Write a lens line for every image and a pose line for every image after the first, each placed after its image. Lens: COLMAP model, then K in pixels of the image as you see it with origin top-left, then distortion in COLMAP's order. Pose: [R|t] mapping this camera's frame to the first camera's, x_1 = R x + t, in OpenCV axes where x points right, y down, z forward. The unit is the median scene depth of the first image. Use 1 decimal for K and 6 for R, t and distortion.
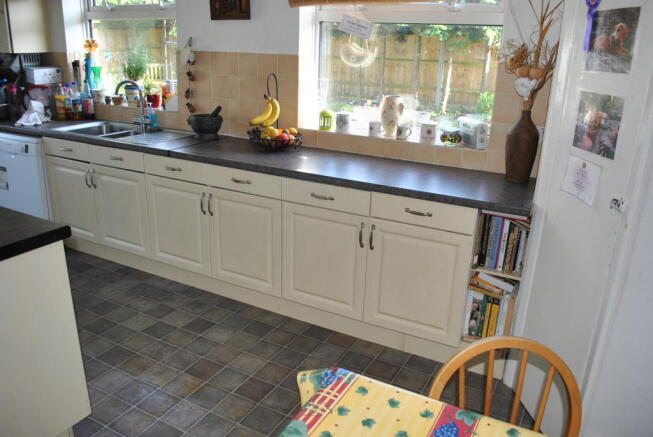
lens RADIAL K [[510.3, 0, 326.5], [0, 510.3, 218.5], [0, 0, 1]] dist [-0.045934, -0.003679]
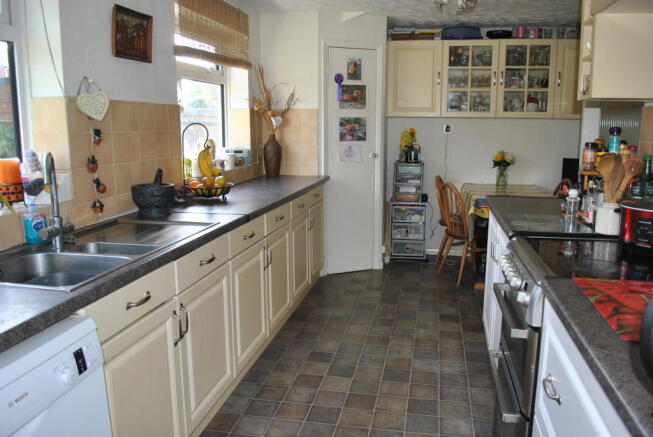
lens RADIAL K [[510.3, 0, 326.5], [0, 510.3, 218.5], [0, 0, 1]] dist [-0.045934, -0.003679]
pose [[-0.282713, -0.203355, 0.937401, -1.148520], [0.303400, 0.908136, 0.288509, -0.335800], [-0.909957, 0.365973, -0.195044, 1.067718]]
